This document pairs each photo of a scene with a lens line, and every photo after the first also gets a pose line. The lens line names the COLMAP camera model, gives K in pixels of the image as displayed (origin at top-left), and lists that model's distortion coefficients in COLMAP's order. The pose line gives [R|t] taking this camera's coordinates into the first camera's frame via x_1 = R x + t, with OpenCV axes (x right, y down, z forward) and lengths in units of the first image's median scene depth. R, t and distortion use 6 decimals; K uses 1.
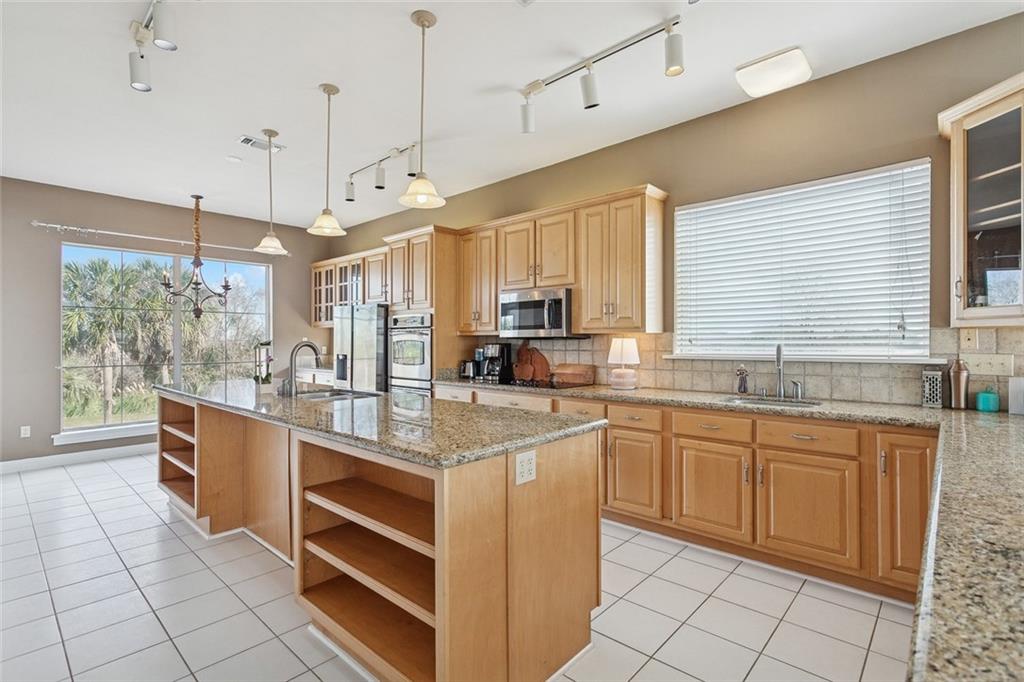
lens RADIAL K [[491.3, 0, 515.4], [0, 491.3, 338.1], [0, 0, 1]] dist [-0.000062, -0.000153]
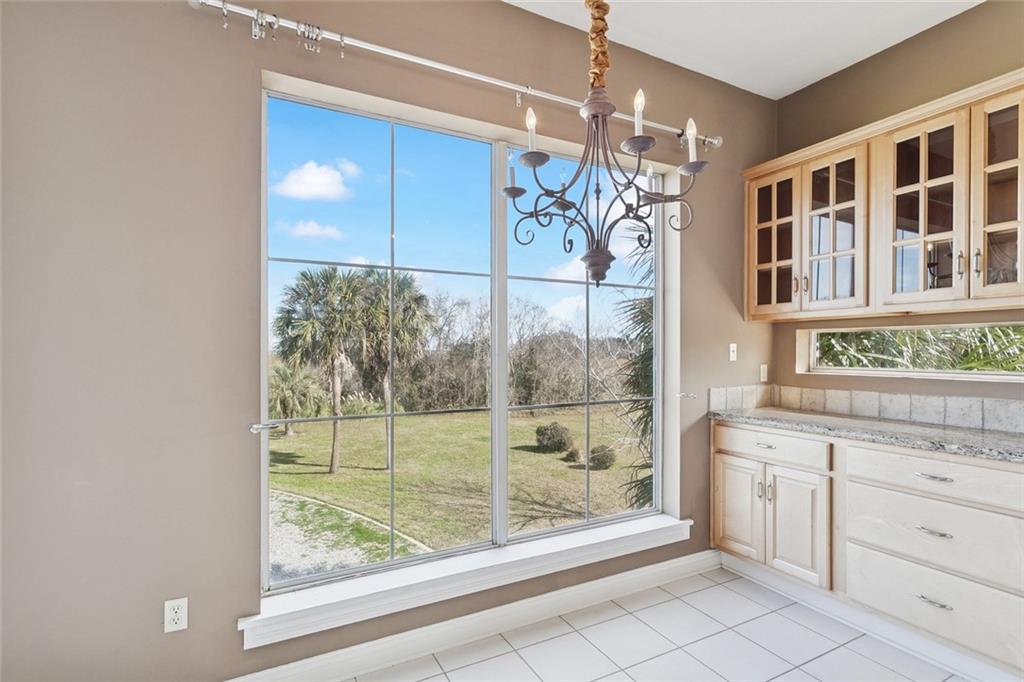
lens RADIAL K [[495.8, 0, 512.0], [0, 495.8, 341.0], [0, 0, 1]] dist [-0.003207, -0.000719]
pose [[0.940747, -0.010690, -0.338940, -0.669853], [0.006182, 0.999878, -0.014378, 0.005079], [0.339052, 0.011431, 0.940698, 0.766758]]
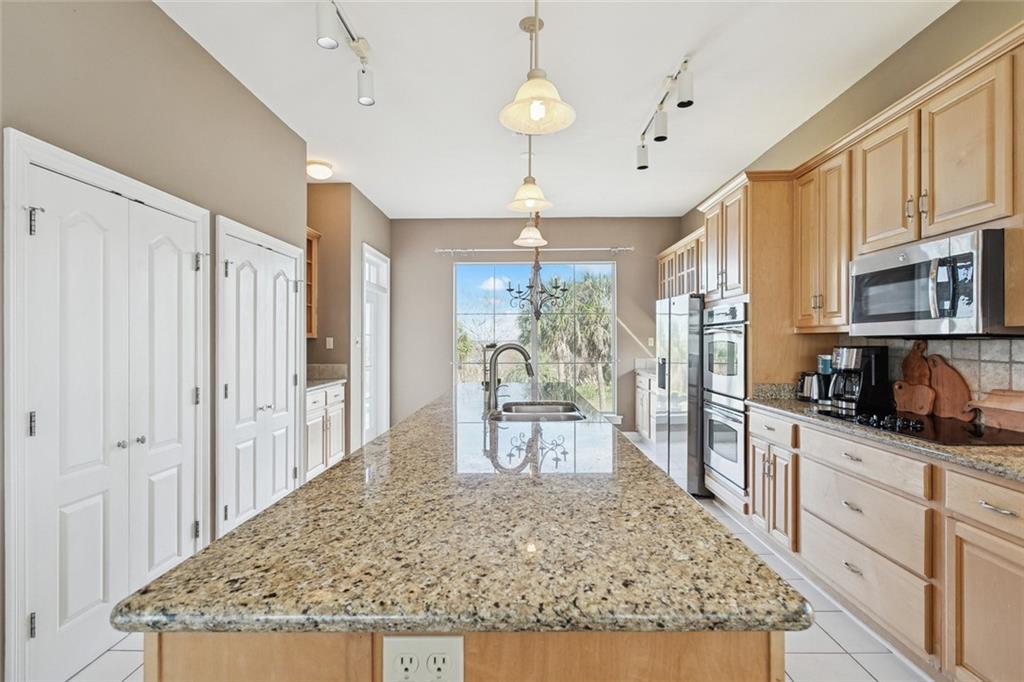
lens RADIAL K [[495.8, 0, 512.0], [0, 495.8, 341.0], [0, 0, 1]] dist [-0.003207, -0.000719]
pose [[0.658578, -0.000872, -0.752512, 0.131893], [0.005935, 0.999974, 0.004036, -0.000492], [0.752489, -0.007124, 0.658567, 0.293356]]
